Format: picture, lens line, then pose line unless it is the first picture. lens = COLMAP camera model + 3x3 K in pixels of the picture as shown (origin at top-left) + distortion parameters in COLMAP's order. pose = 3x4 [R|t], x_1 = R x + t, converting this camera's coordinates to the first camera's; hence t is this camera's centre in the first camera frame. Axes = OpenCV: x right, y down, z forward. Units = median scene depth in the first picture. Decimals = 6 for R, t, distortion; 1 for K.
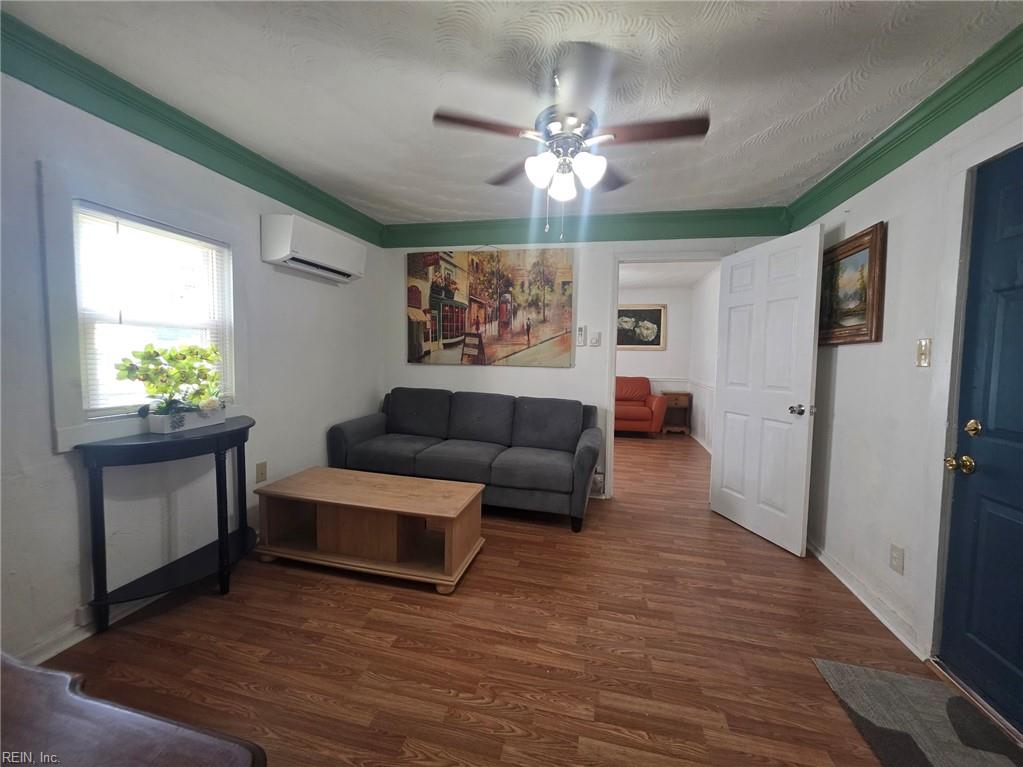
lens RADIAL K [[409.8, 0, 511.5], [0, 409.8, 378.5], [0, 0, 1]] dist [0.000807, 0.000183]
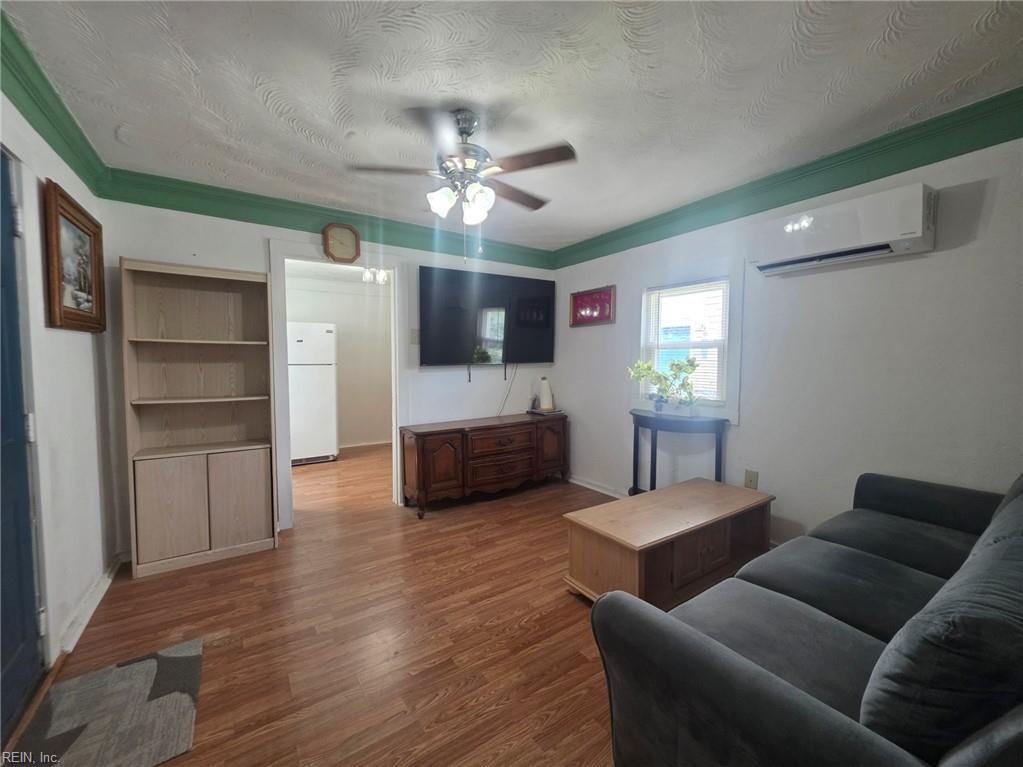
lens RADIAL K [[409.8, 0, 508.2], [0, 409.8, 381.6], [0, 0, 1]] dist [0.000807, 0.000183]
pose [[-0.682761, 0.020885, -0.730343, 0.836742], [-0.062517, 0.994256, 0.086875, -0.106188], [0.727962, 0.104974, -0.677533, 1.805354]]
